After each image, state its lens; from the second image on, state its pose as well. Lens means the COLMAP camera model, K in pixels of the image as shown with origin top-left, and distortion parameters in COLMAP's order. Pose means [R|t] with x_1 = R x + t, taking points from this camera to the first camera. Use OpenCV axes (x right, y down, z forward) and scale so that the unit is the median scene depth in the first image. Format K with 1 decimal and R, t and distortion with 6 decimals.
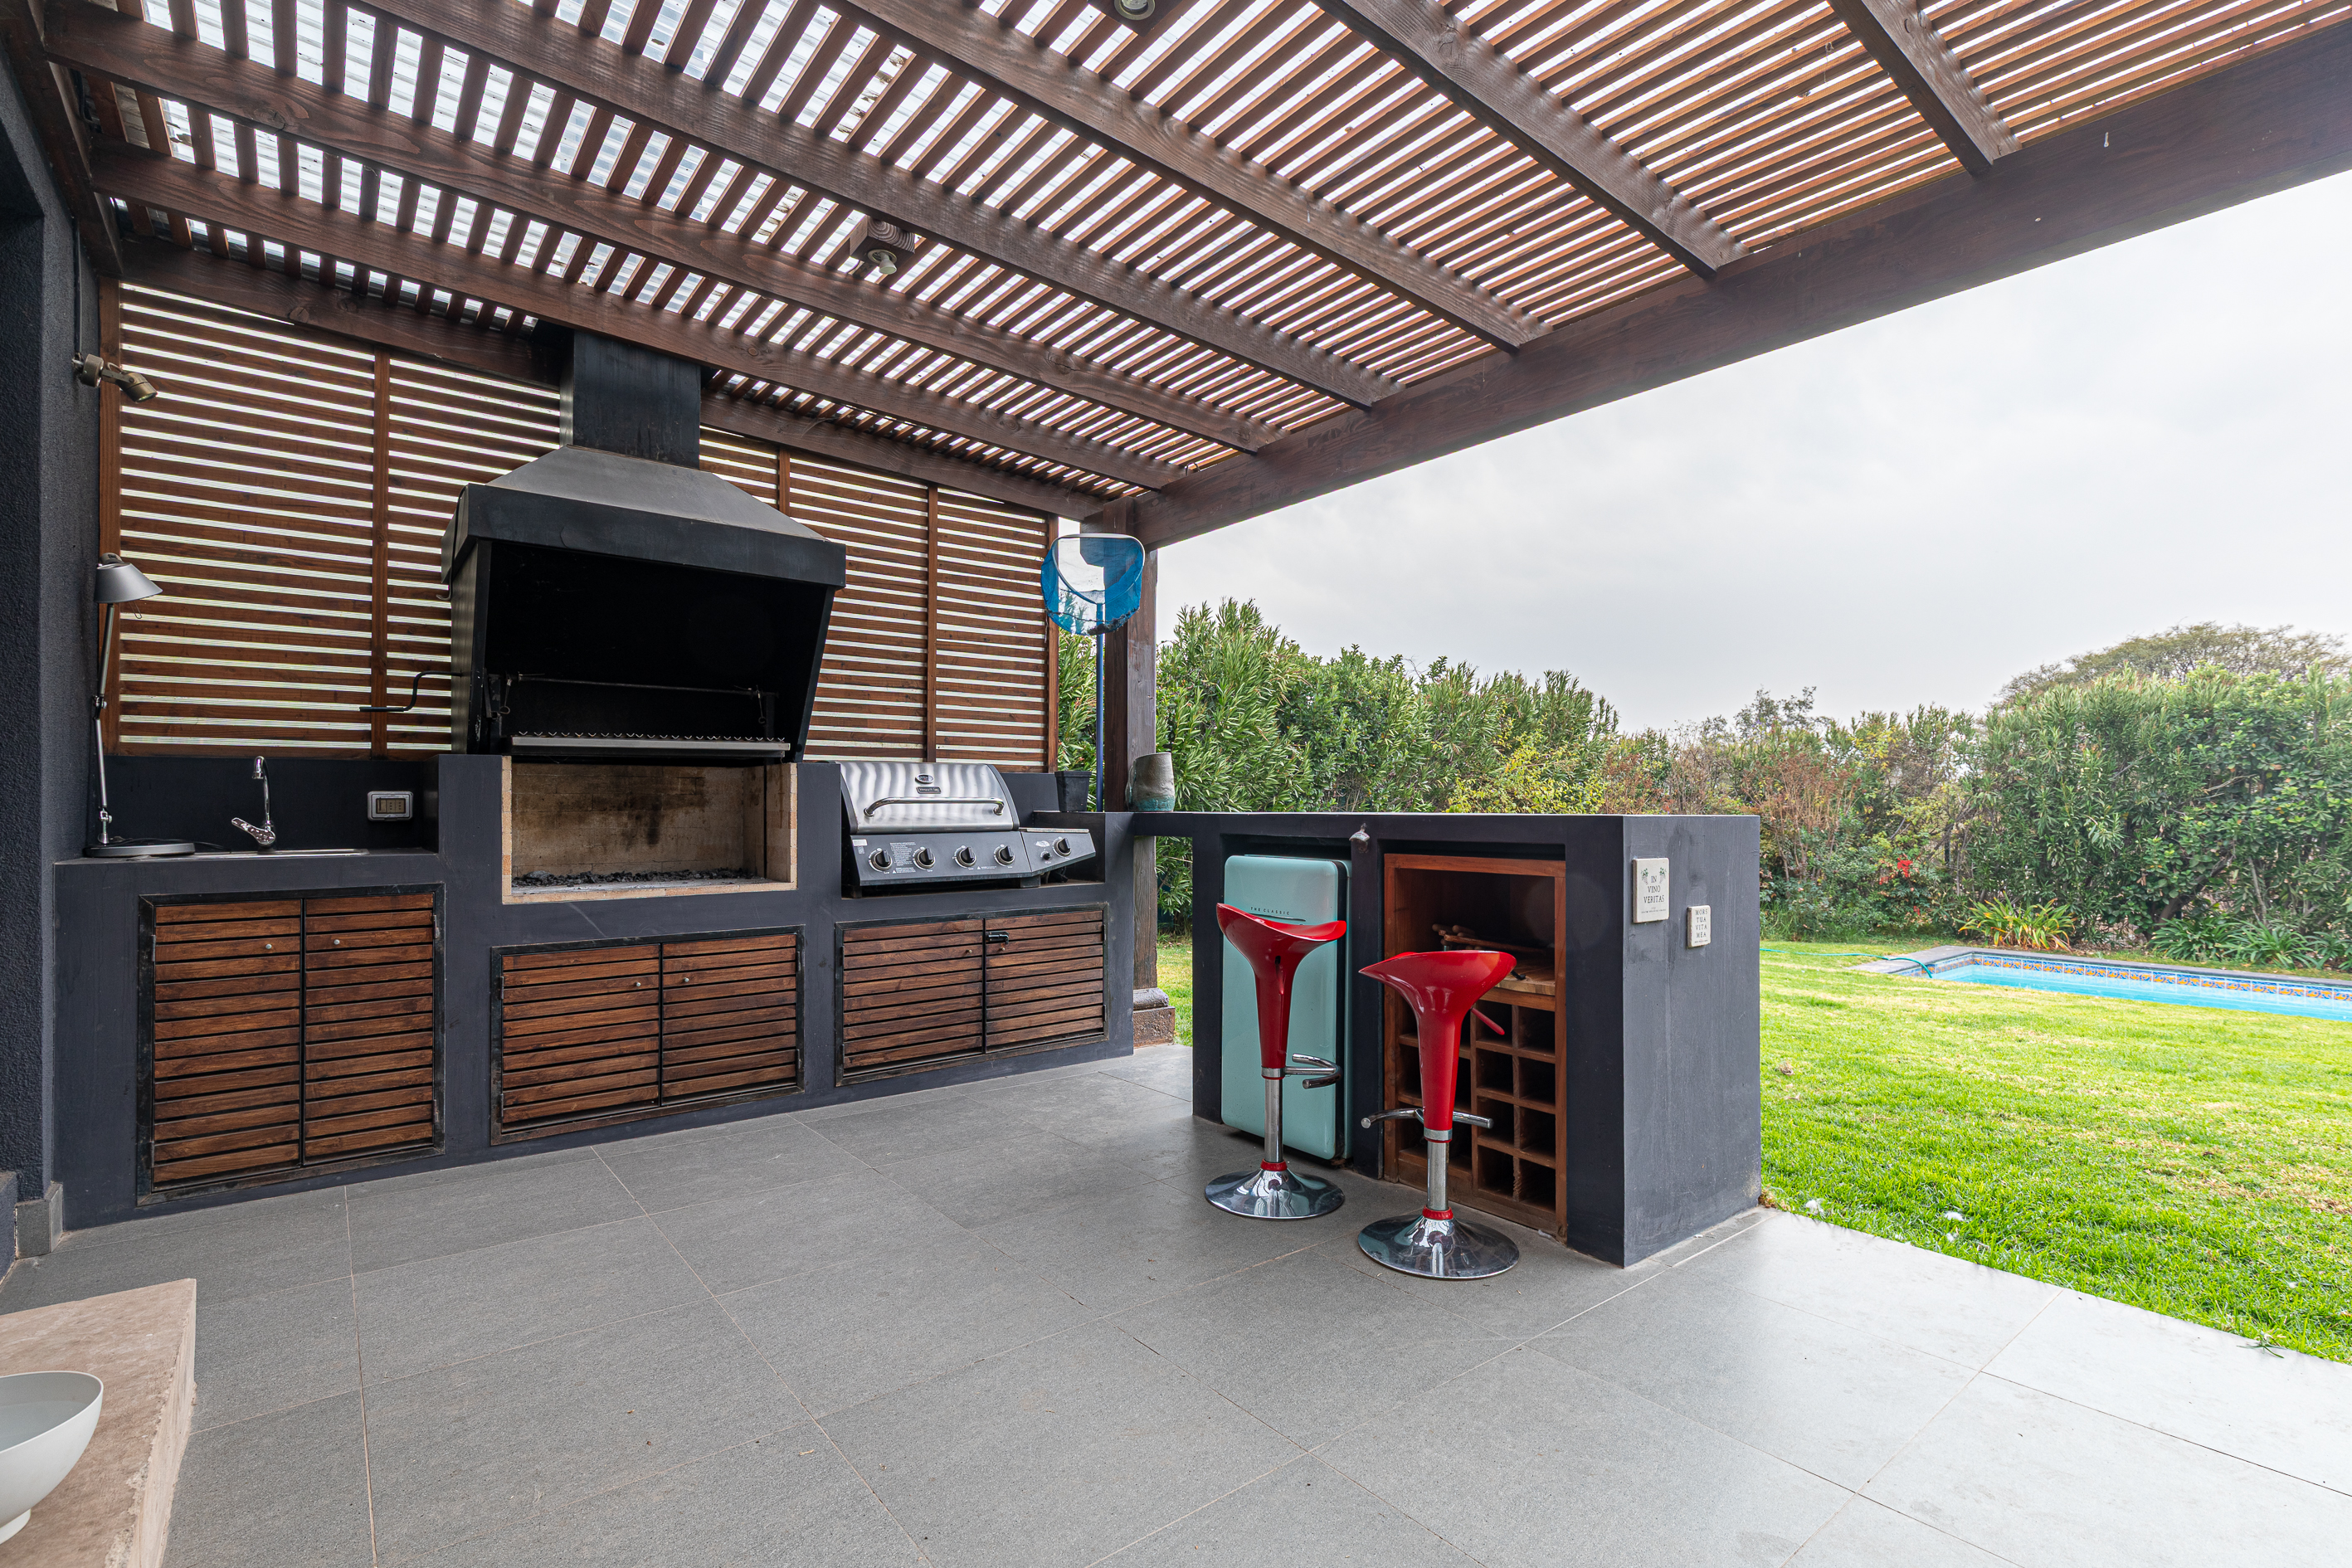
lens RADIAL K [[1086.1, 0, 1195.5], [0, 1086.1, 797.2], [0, 0, 1]] dist [0.009884, 0.000737]
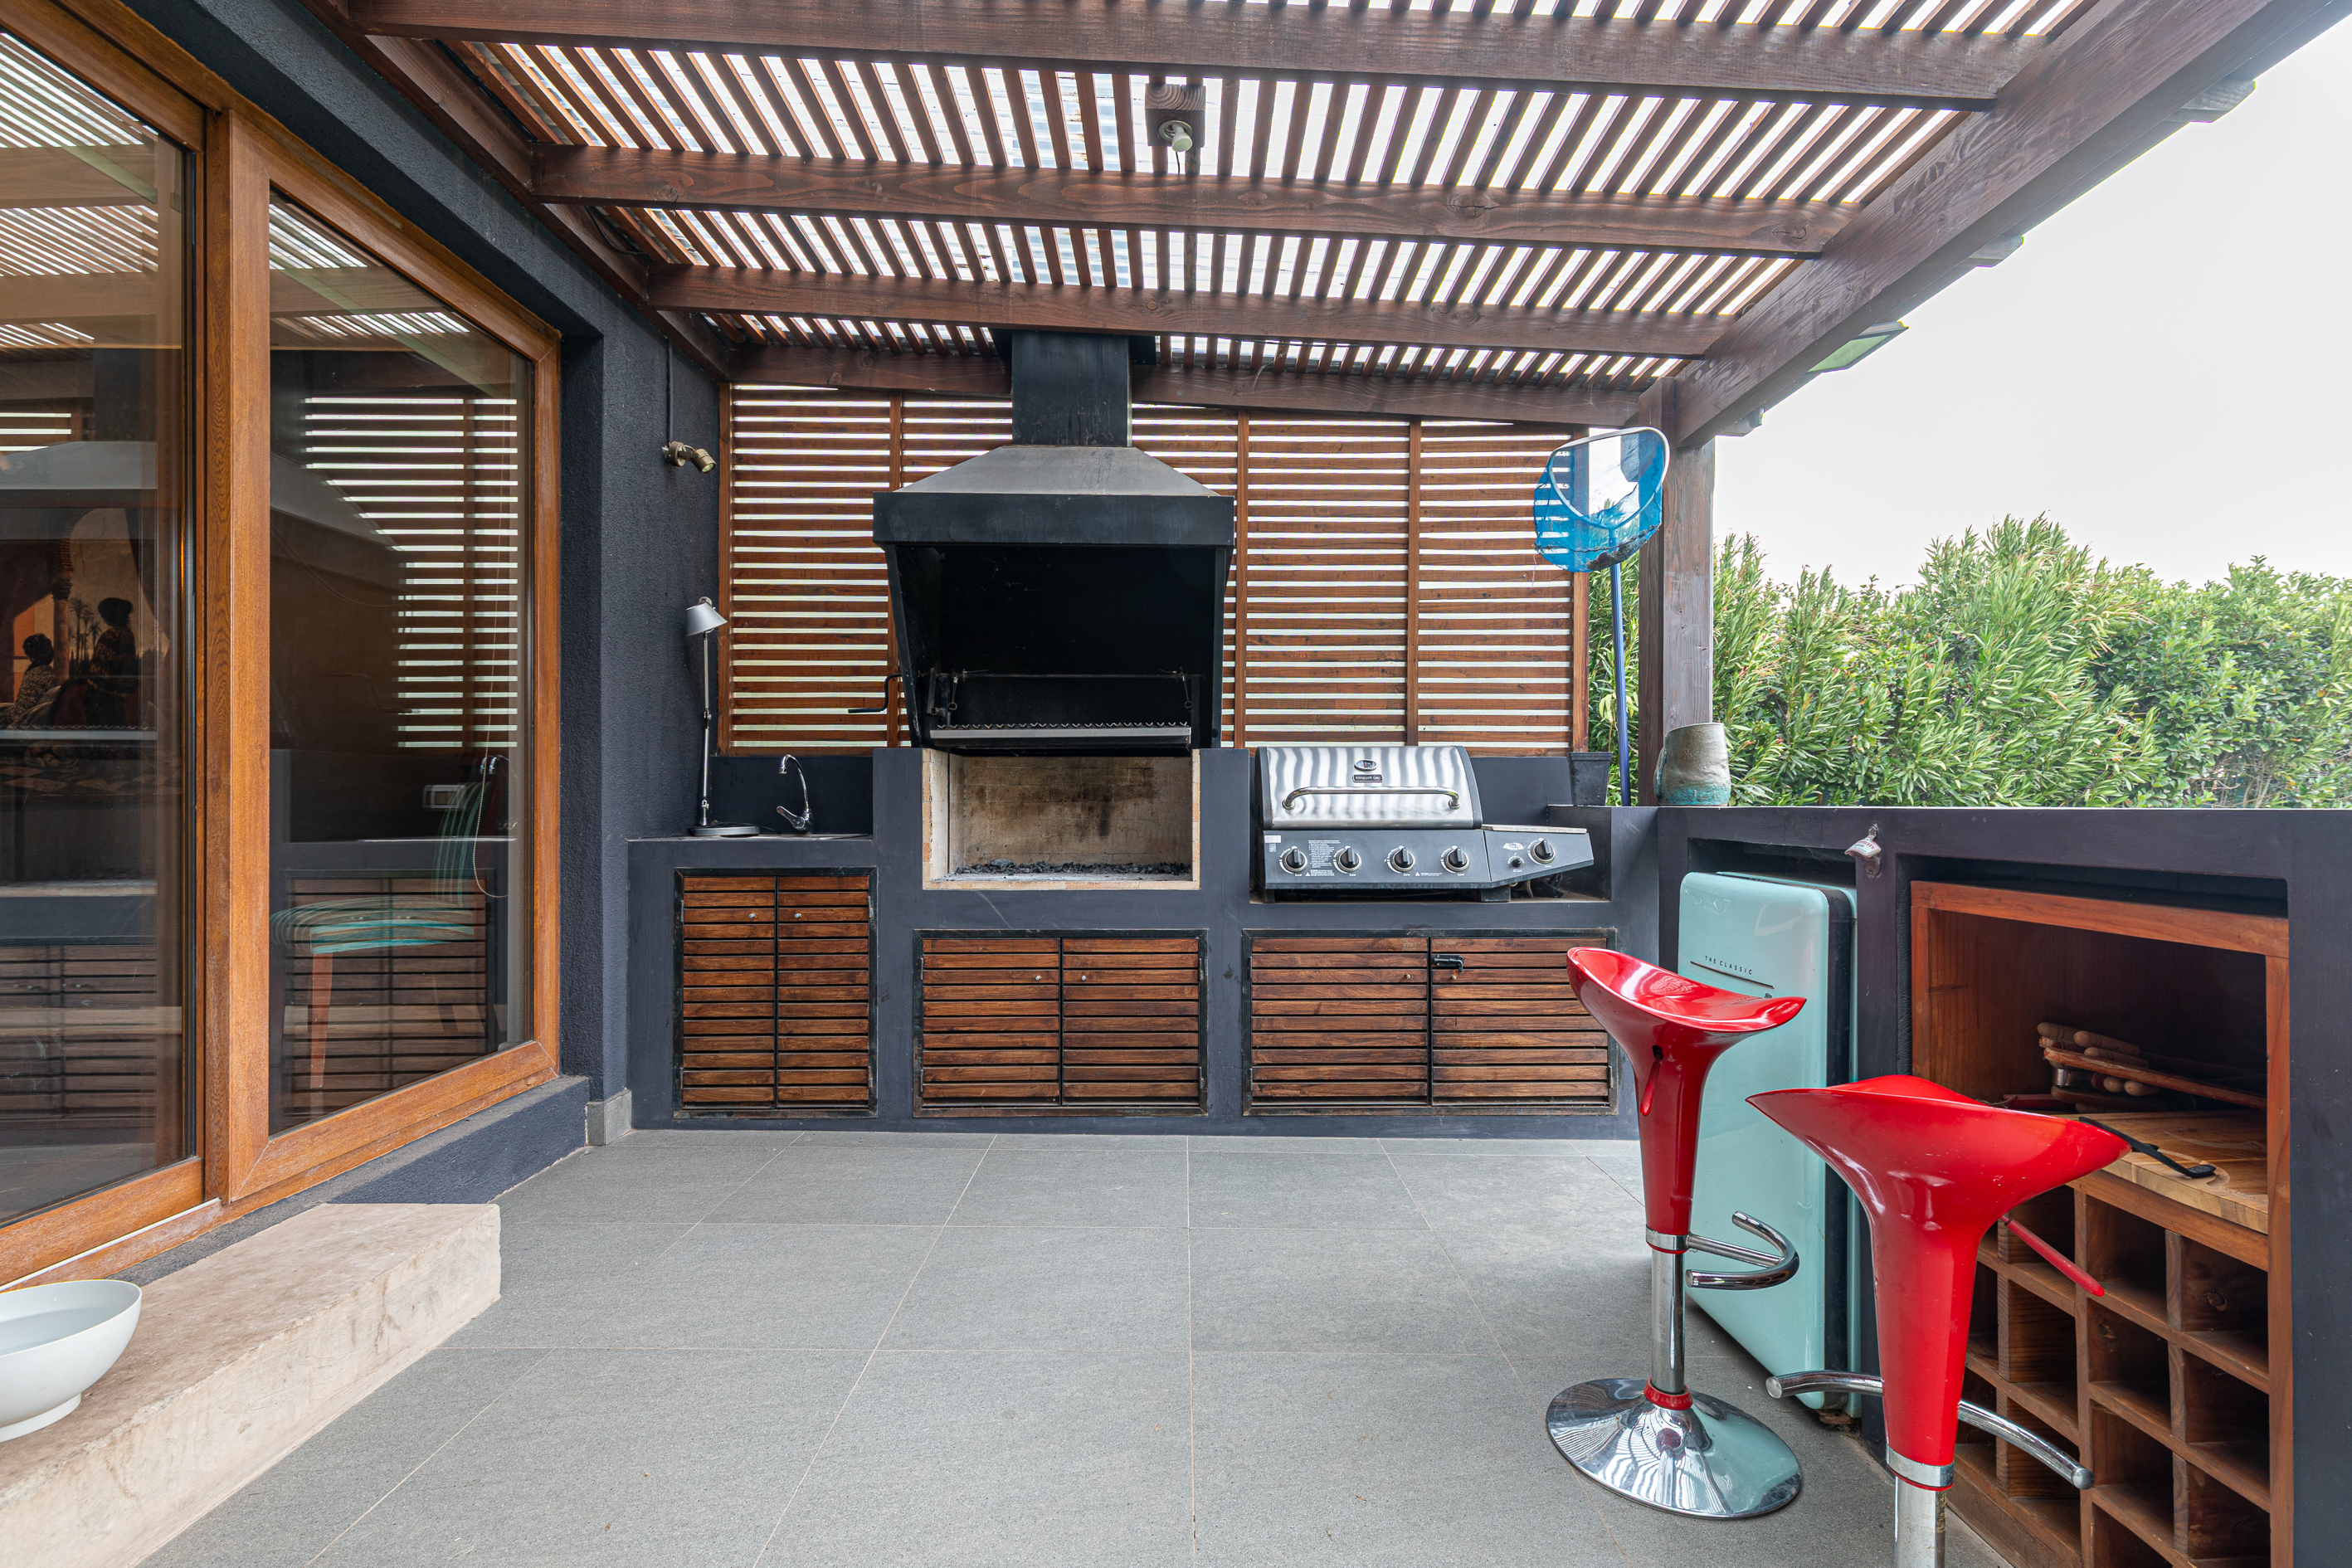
lens RADIAL K [[1086.1, 0, 1200.1], [0, 1086.1, 794.5], [0, 0, 1]] dist [0.009884, 0.000737]
pose [[0.784284, -0.003059, -0.620395, 0.190780], [0.002699, 0.999995, -0.001518, 0.007498], [0.620397, -0.000483, 0.784288, 0.291295]]
